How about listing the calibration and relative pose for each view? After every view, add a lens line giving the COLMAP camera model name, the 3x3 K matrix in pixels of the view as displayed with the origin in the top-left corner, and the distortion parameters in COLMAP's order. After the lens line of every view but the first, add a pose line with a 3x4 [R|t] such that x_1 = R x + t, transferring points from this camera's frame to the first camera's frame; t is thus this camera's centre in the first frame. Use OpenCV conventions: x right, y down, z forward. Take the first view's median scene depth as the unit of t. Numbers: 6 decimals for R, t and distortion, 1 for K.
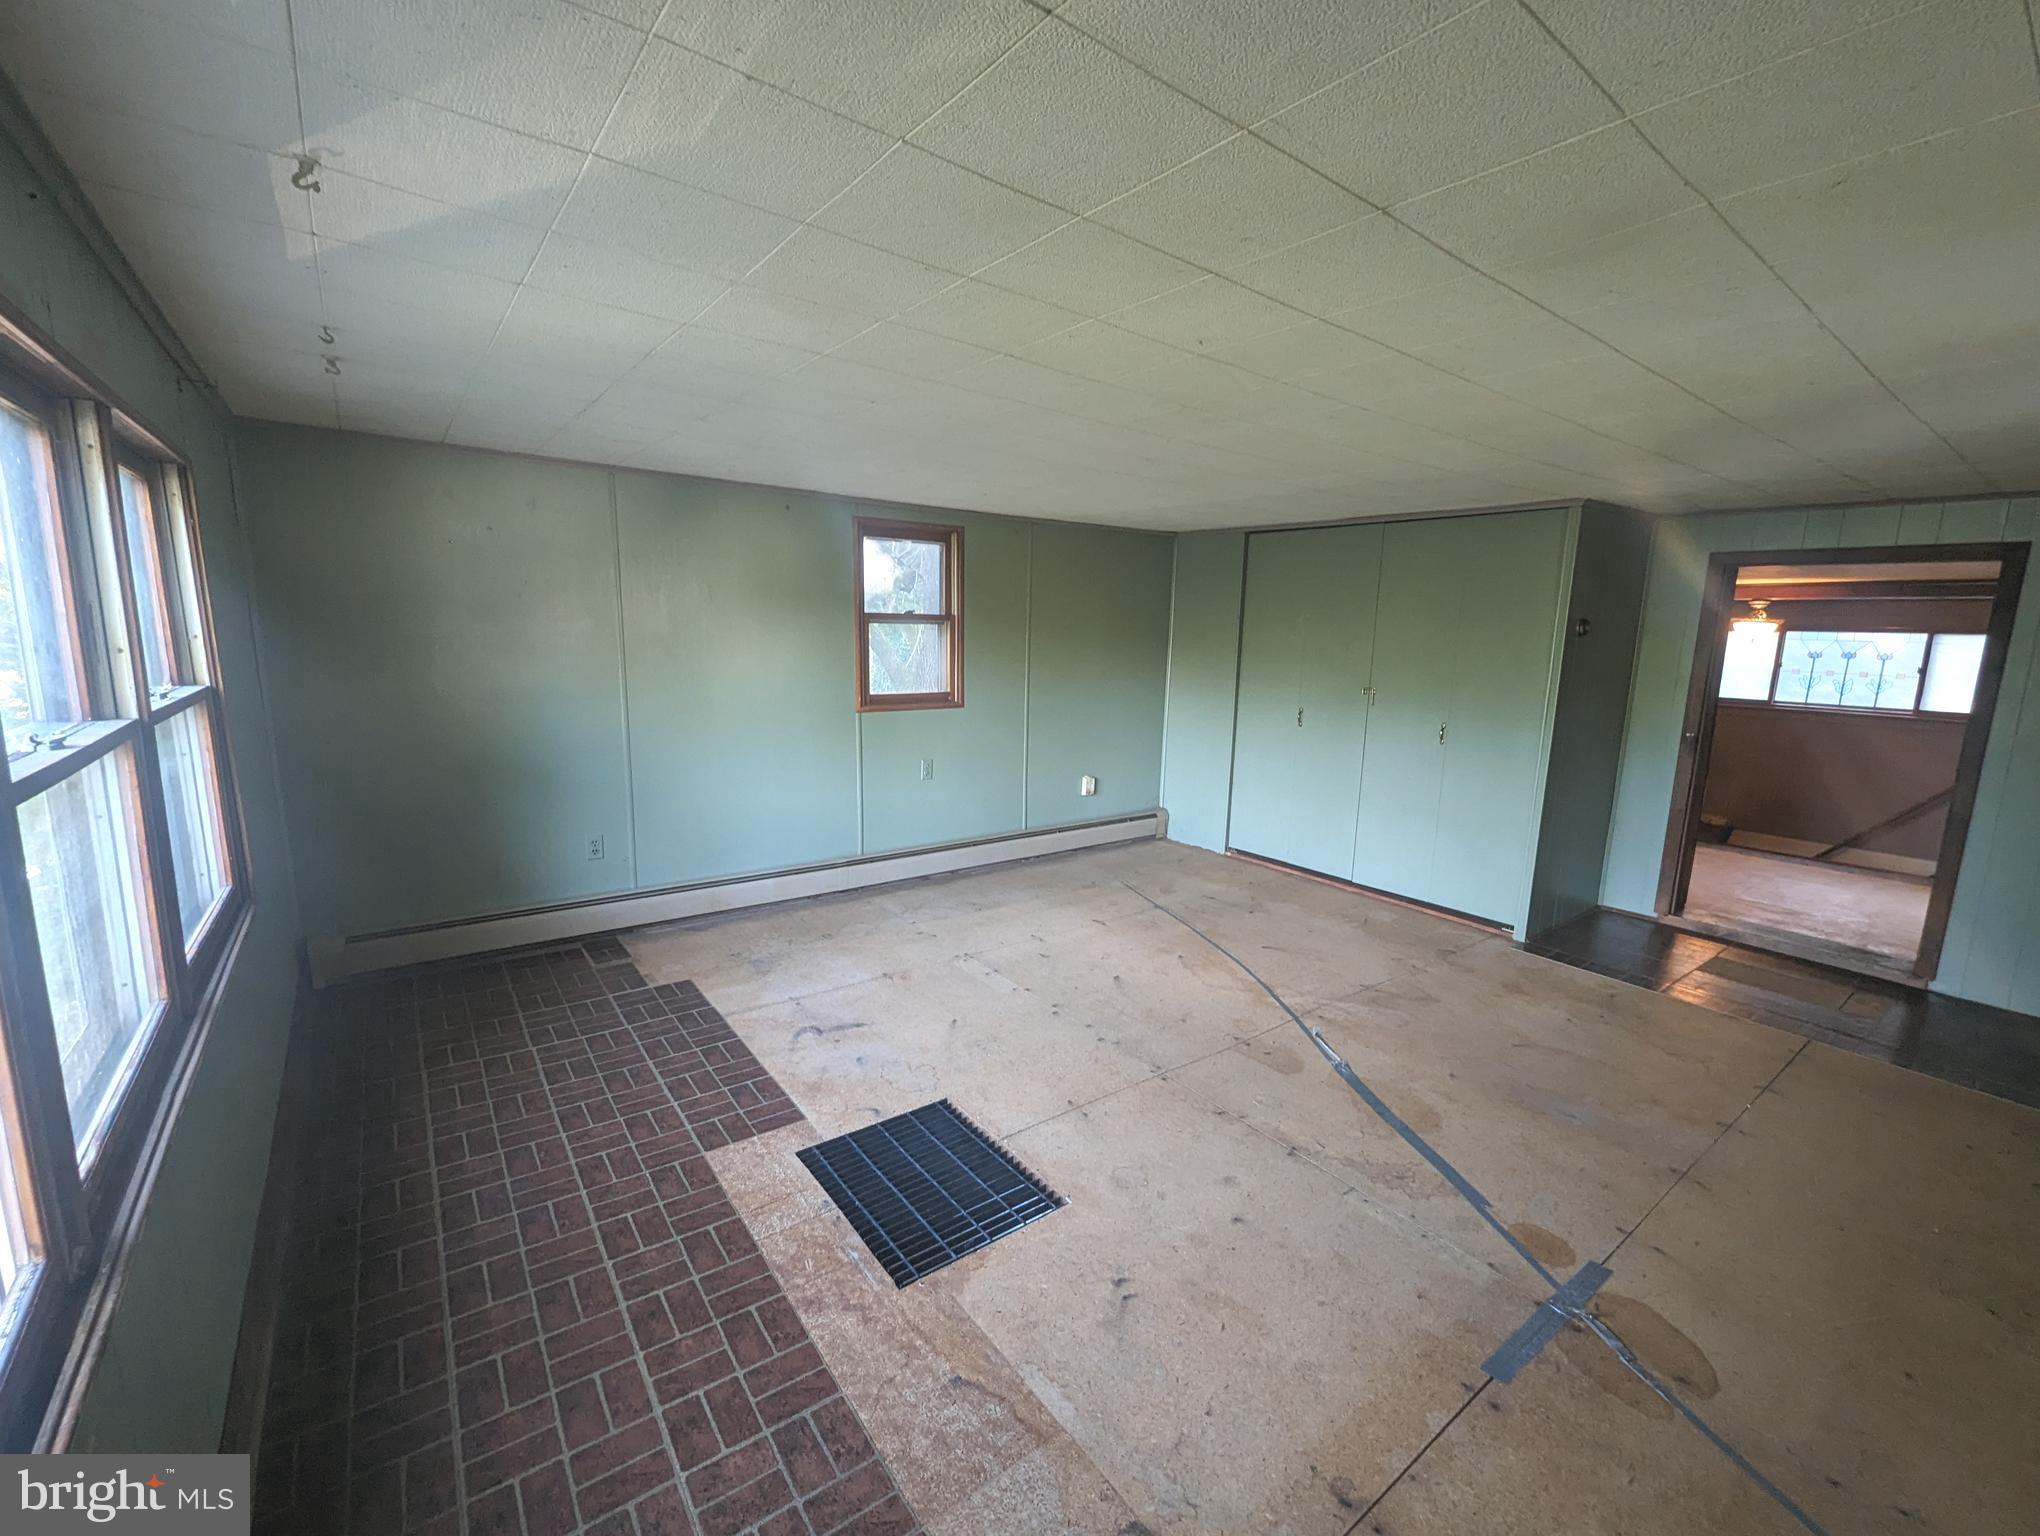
lens RADIAL K [[839.8, 0, 1020.0], [0, 839.8, 768.0], [0, 0, 1]] dist [-0.001640, -0.000504]
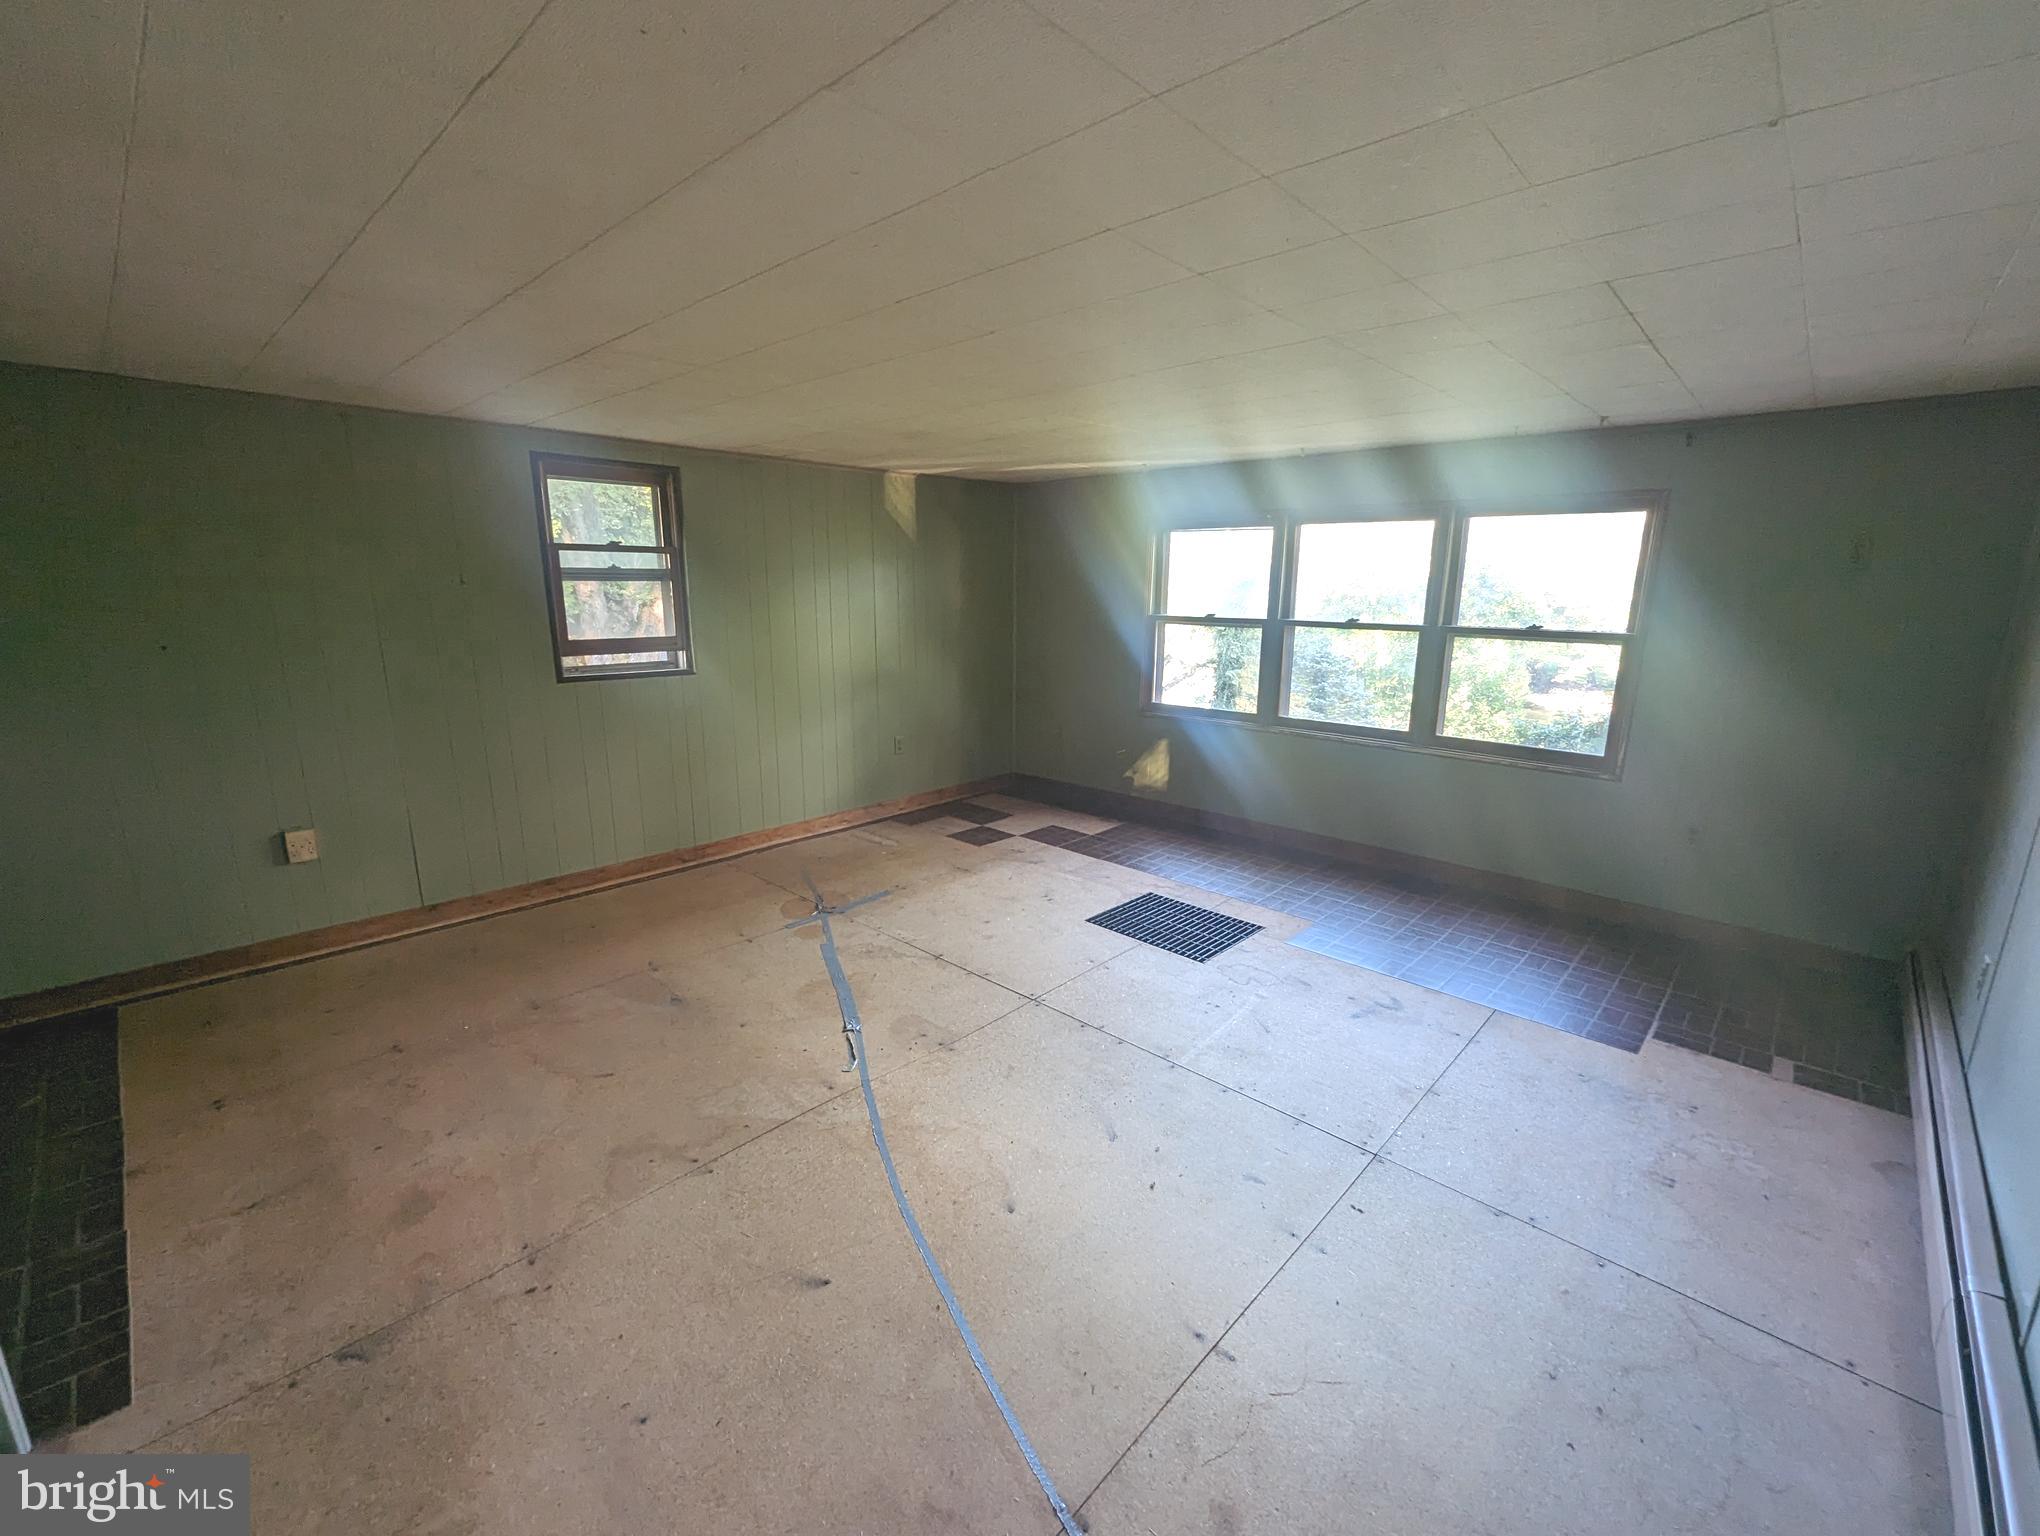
lens RADIAL K [[839.8, 0, 1020.0], [0, 839.8, 768.0], [0, 0, 1]] dist [-0.001640, -0.000504]
pose [[-0.984459, 0.007226, -0.175465, 0.418917], [-0.060019, 0.925146, 0.374838, -0.343481], [0.165039, 0.379543, -0.910334, 2.096961]]
